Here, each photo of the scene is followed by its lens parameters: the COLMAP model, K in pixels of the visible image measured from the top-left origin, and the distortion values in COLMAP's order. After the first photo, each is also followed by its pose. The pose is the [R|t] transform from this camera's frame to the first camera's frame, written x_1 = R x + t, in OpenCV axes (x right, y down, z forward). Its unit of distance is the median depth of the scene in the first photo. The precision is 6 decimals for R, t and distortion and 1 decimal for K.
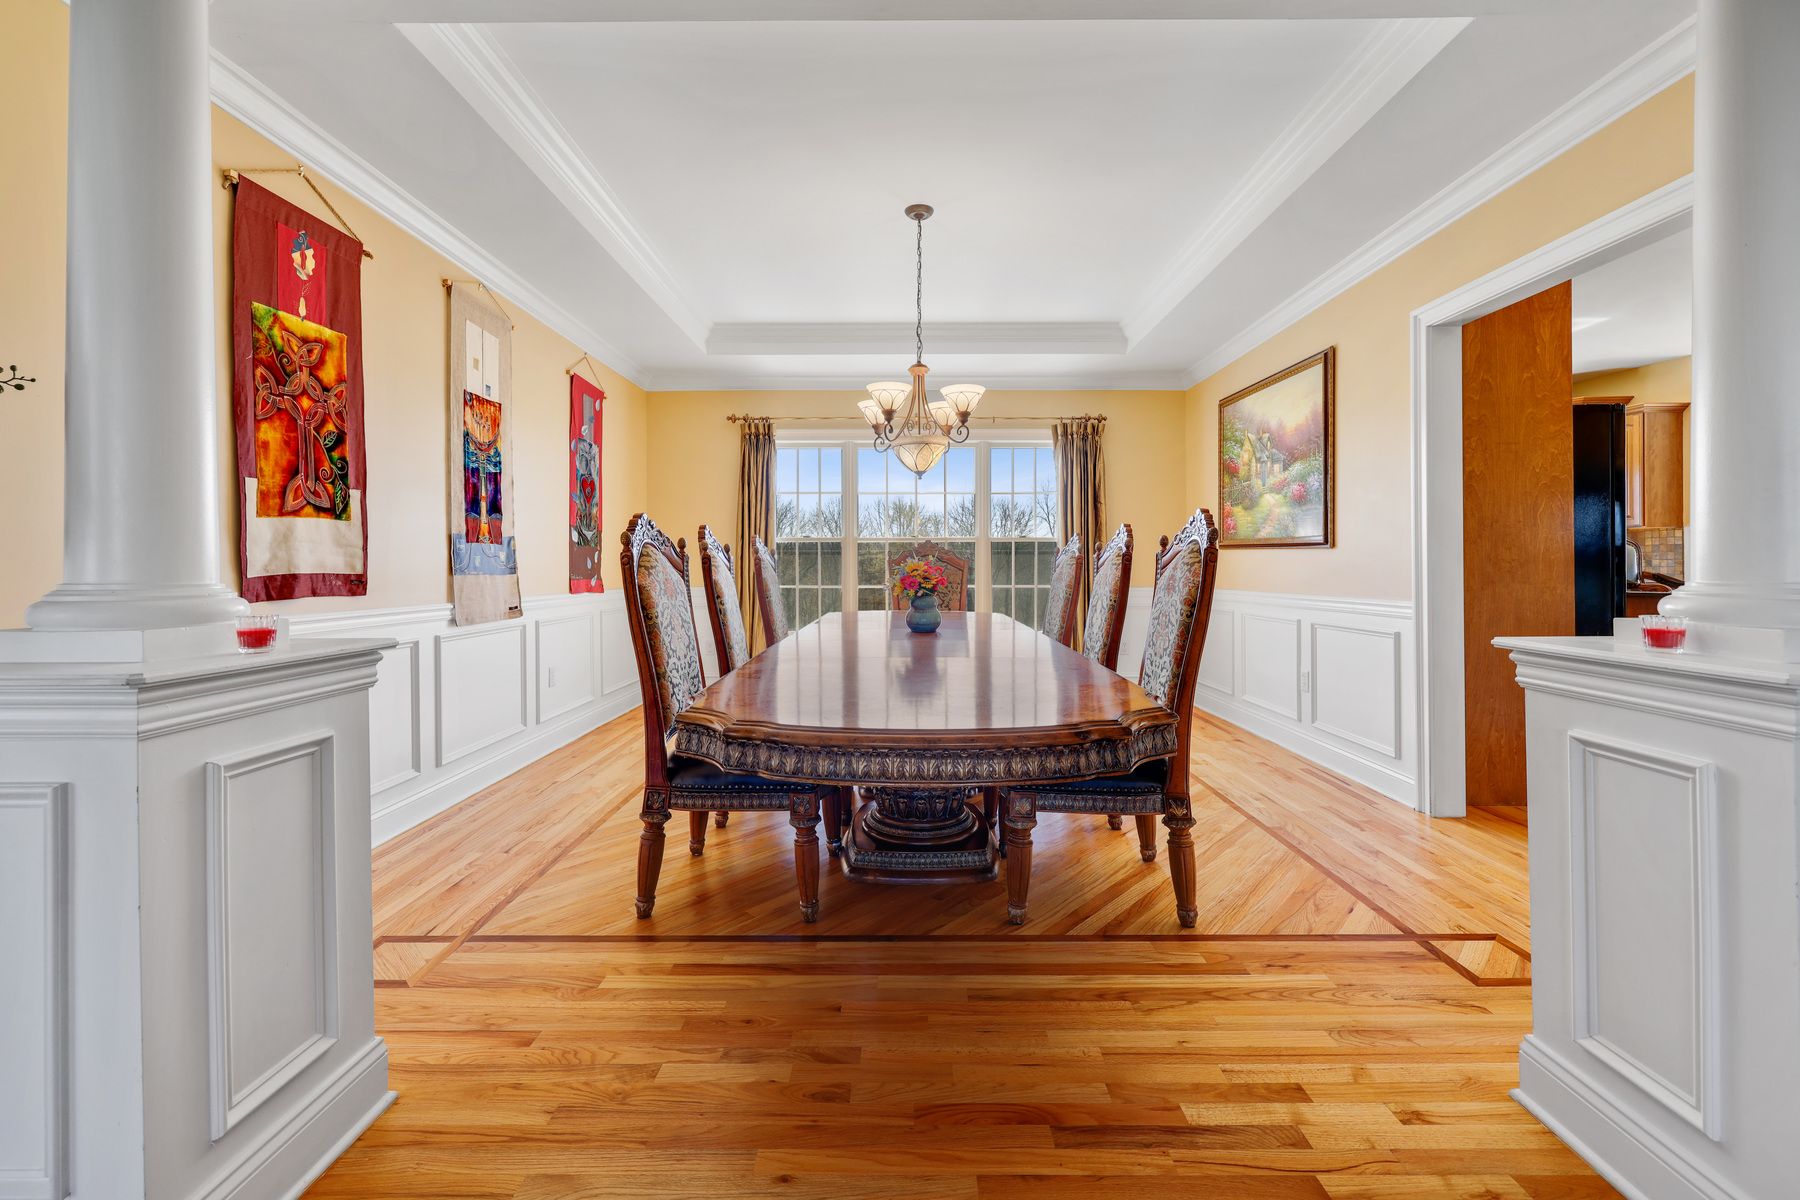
lens RADIAL K [[728.3, 0, 902.8], [0, 728.3, 570.7], [0, 0, 1]] dist [-0.000113, -0.000019]
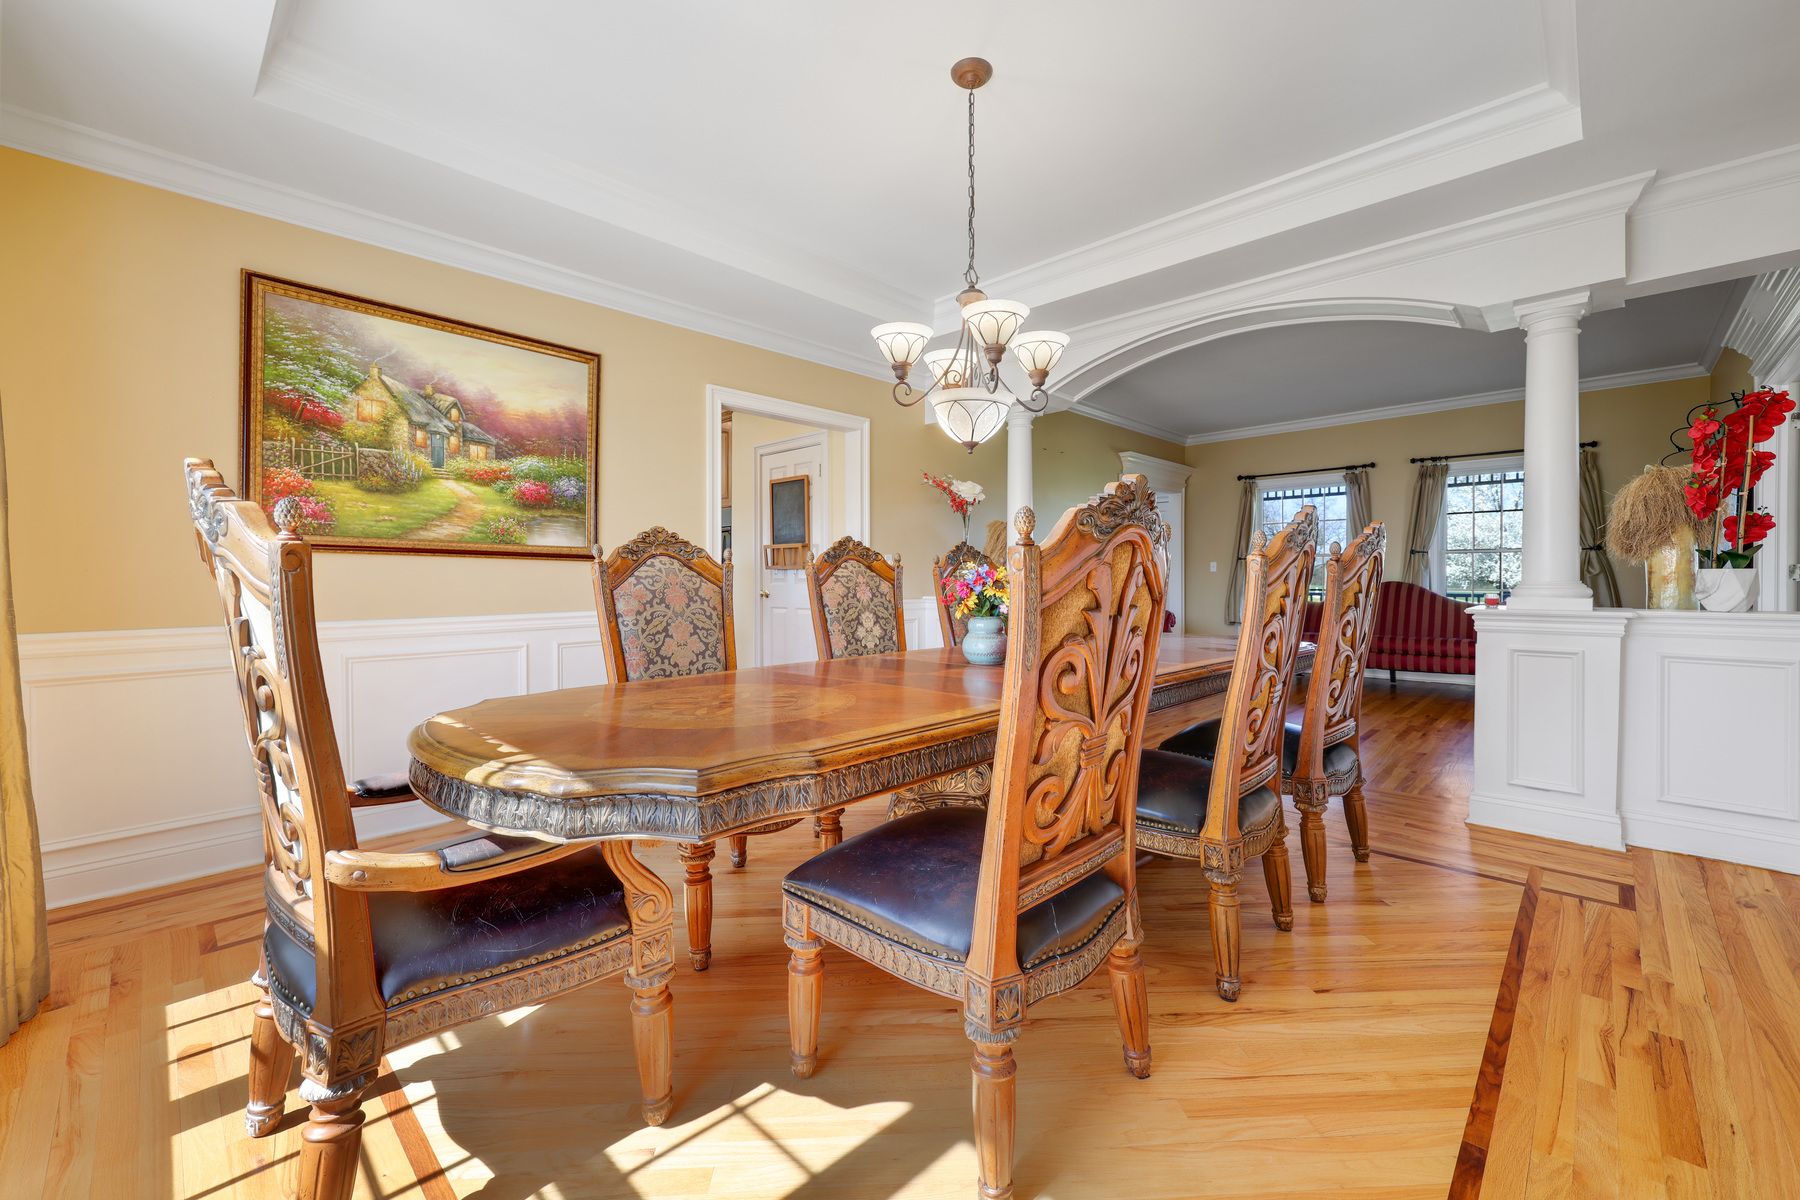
lens RADIAL K [[728.3, 0, 902.8], [0, 728.3, 570.7], [0, 0, 1]] dist [-0.000113, -0.000019]
pose [[-0.723563, 0.005837, 0.690234, -0.407548], [0.005158, 0.999982, -0.003050, -0.014535], [-0.690239, 0.001354, -0.723580, 1.549709]]
